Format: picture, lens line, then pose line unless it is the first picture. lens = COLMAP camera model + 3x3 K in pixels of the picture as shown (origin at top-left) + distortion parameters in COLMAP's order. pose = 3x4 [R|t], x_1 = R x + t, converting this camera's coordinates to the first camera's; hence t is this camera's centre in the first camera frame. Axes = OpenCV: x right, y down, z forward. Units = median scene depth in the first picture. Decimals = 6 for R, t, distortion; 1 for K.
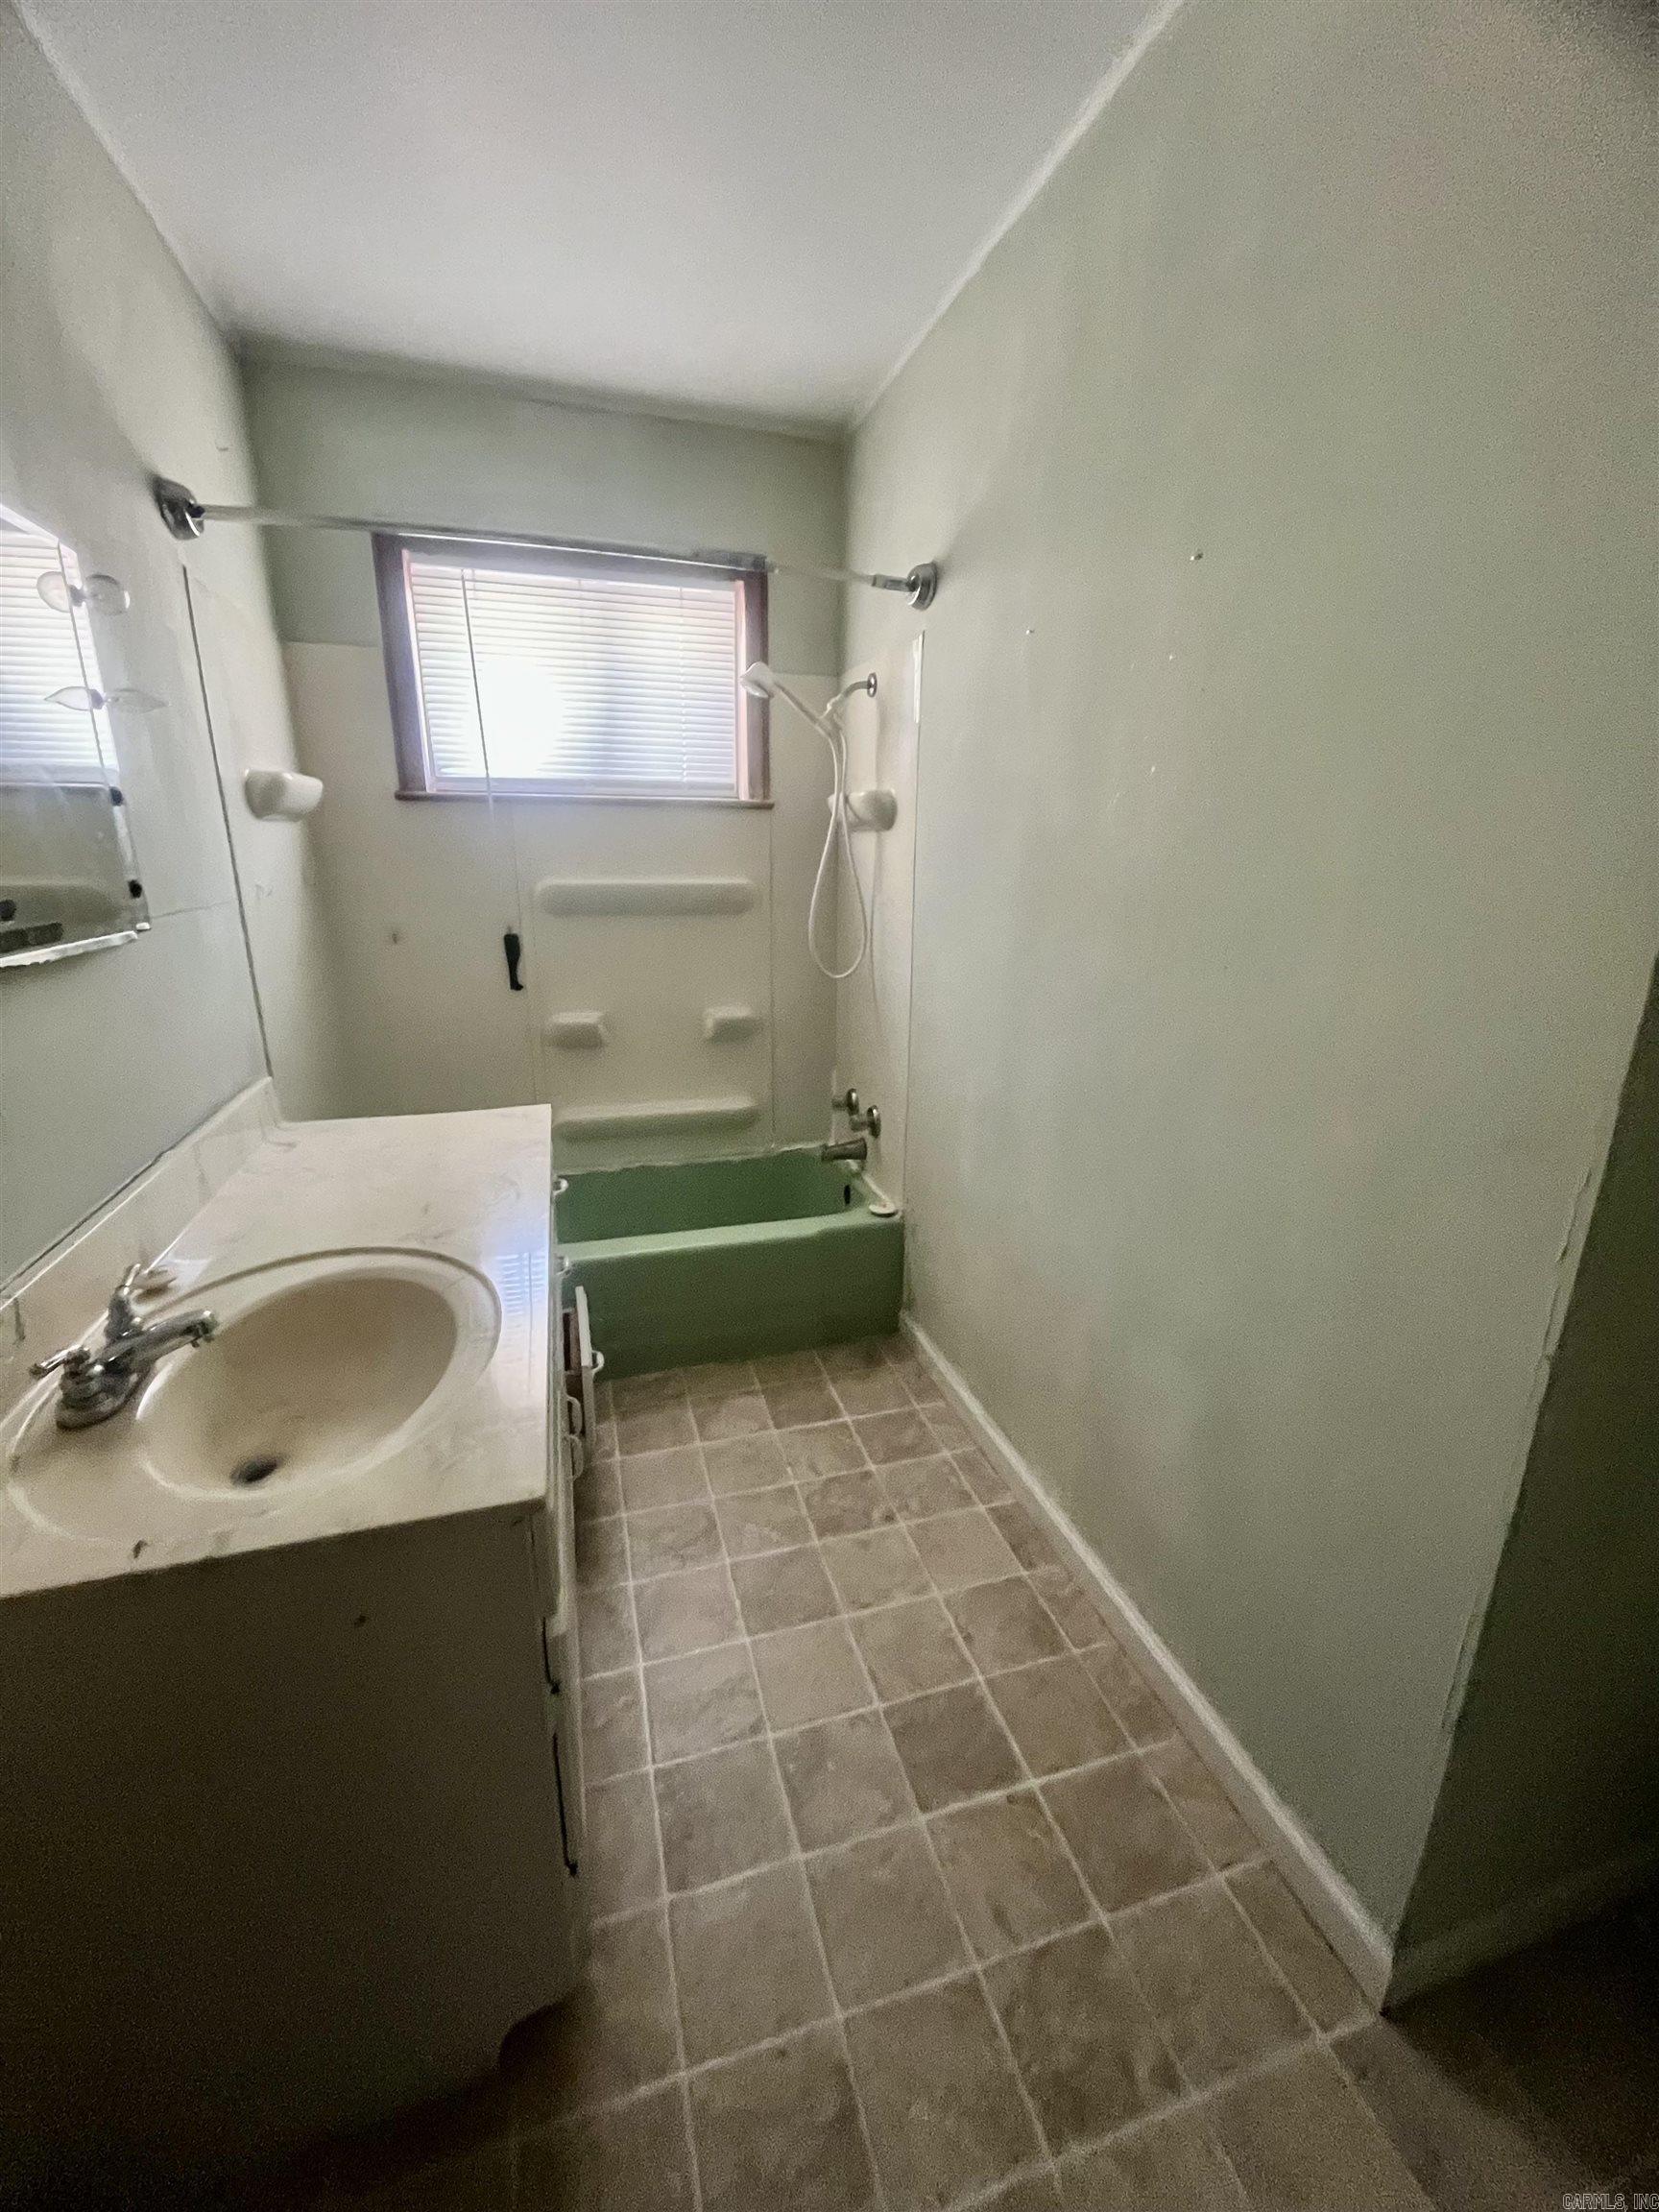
lens RADIAL K [[889.3, 0, 833.1], [0, 889.3, 1102.3], [0, 0, 1]] dist [-0.003556, -0.000019]
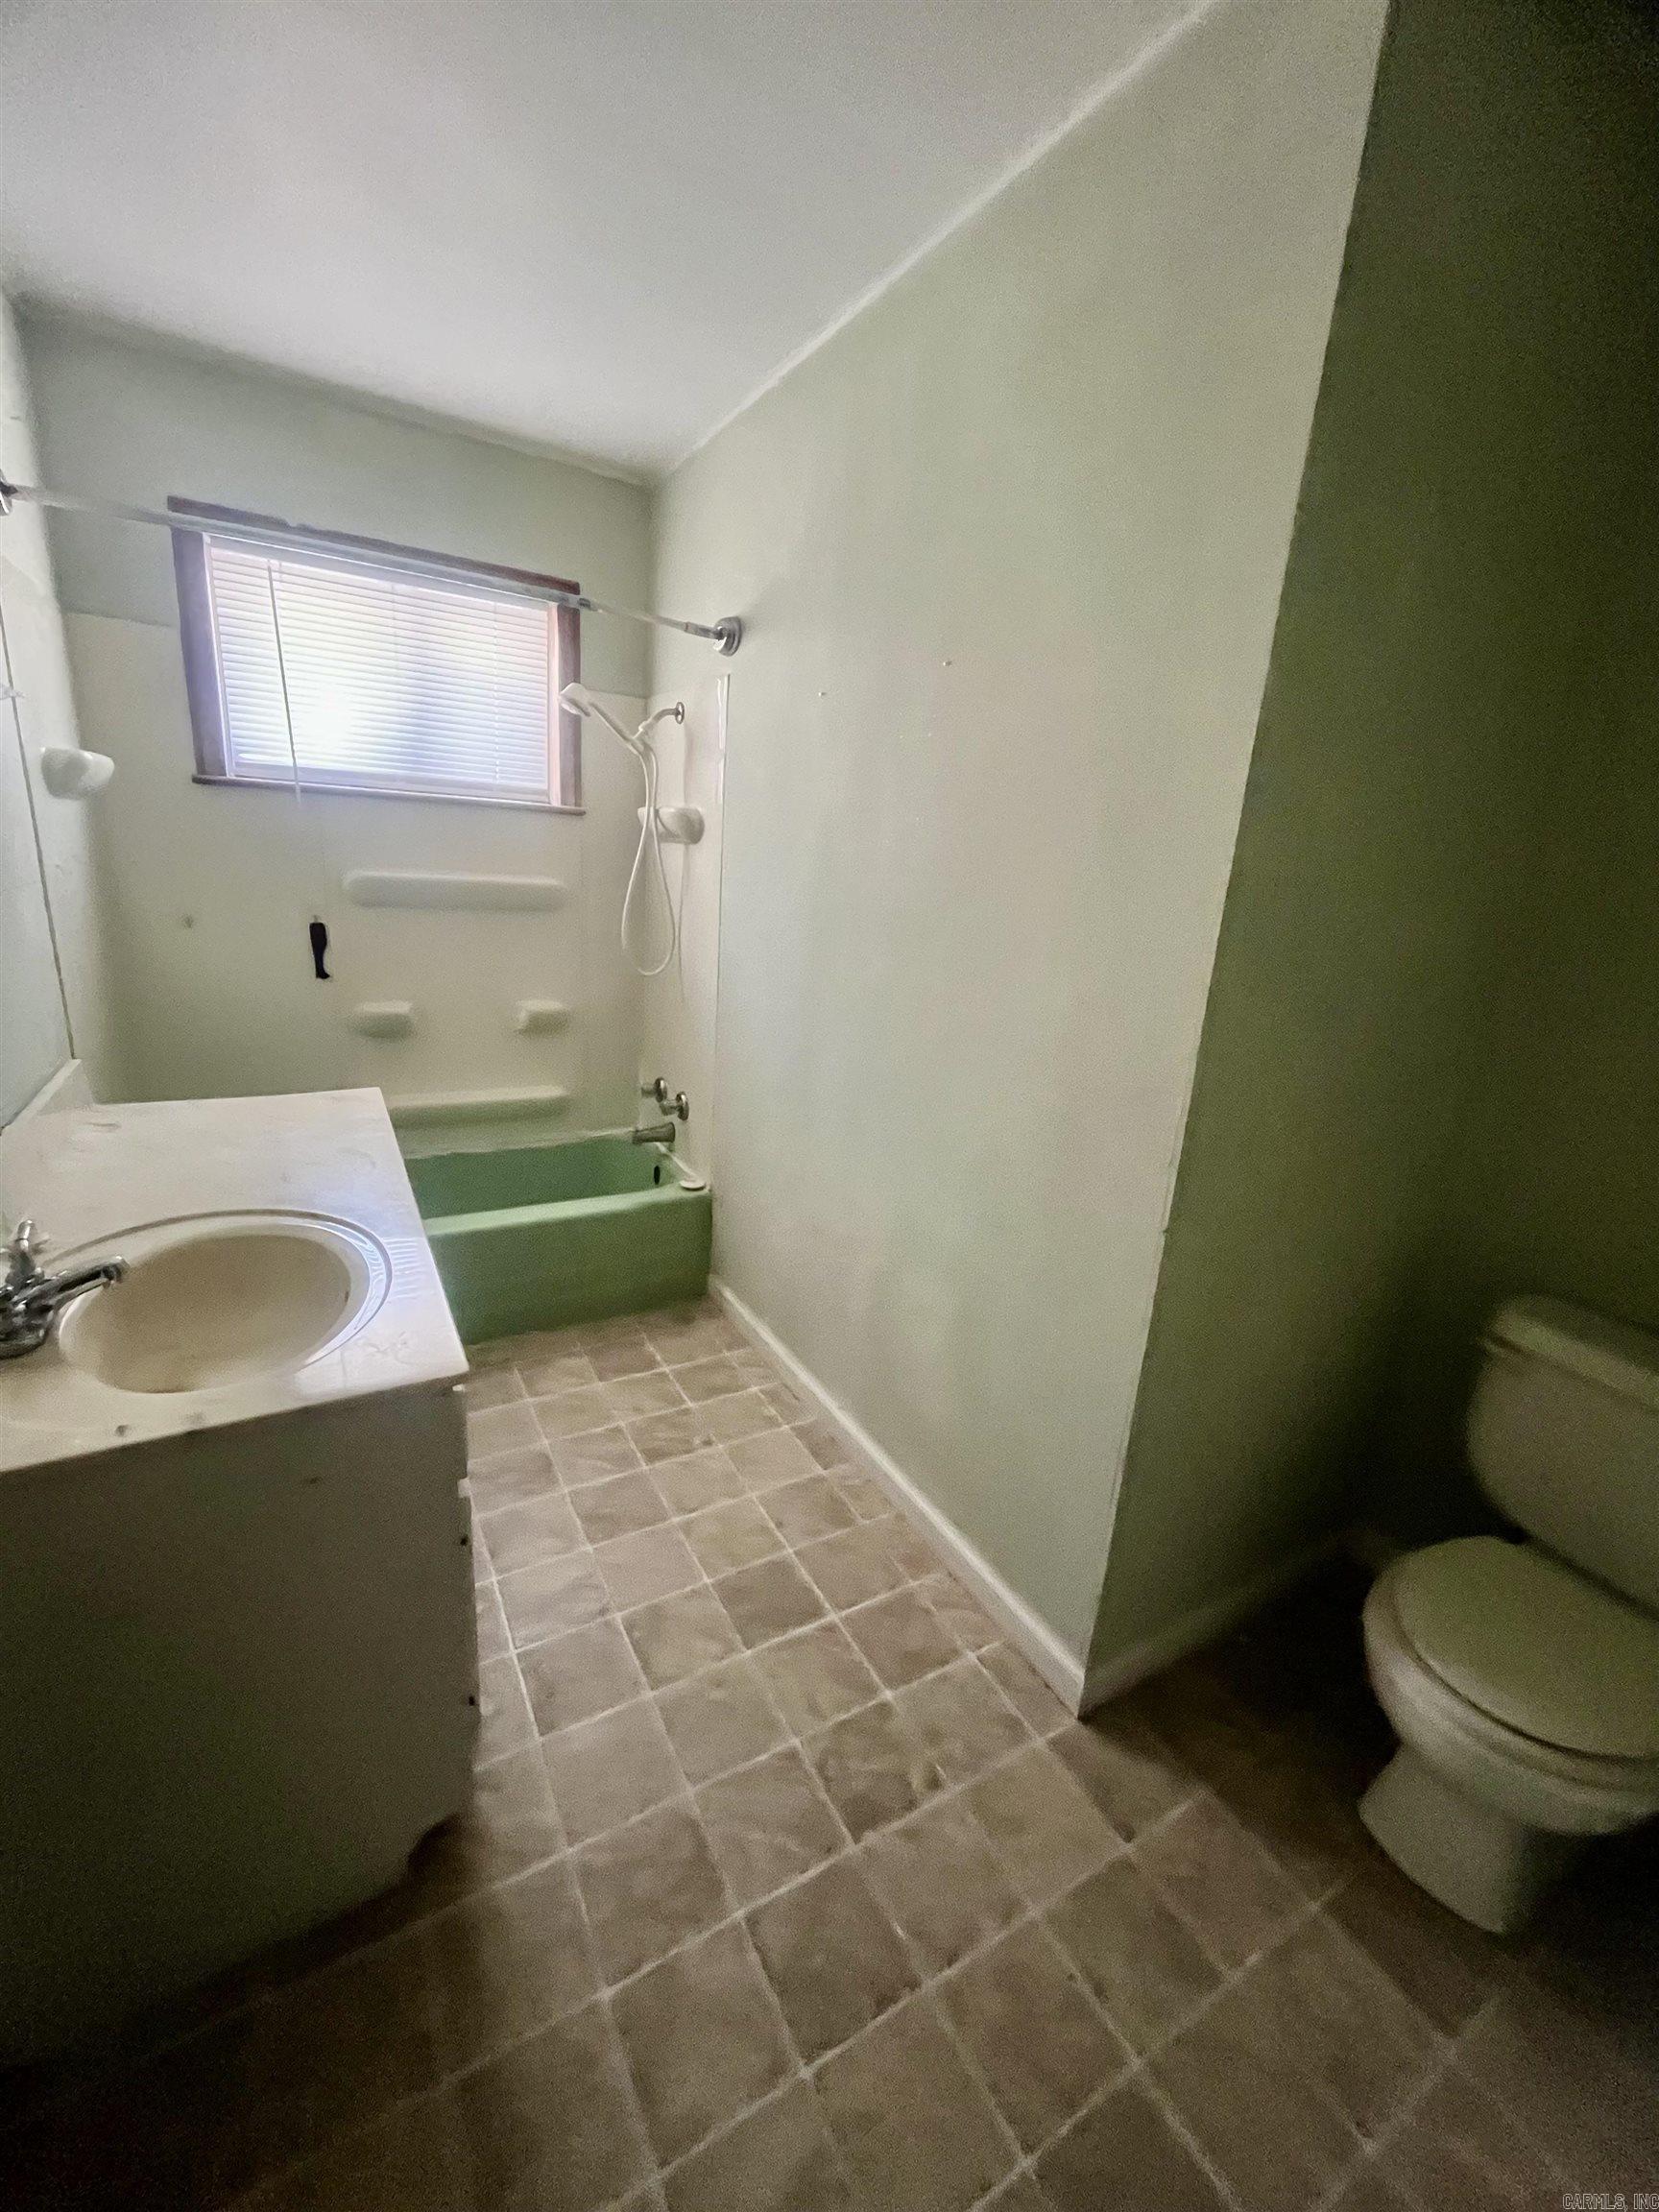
lens RADIAL K [[889.3, 0, 833.1], [0, 889.3, 1102.3], [0, 0, 1]] dist [-0.003556, -0.000019]
pose [[0.971079, -0.008143, 0.238619, -0.049489], [0.008400, 0.999965, -0.000059, 0.025579], [-0.238610, 0.002061, 0.971113, -0.158674]]
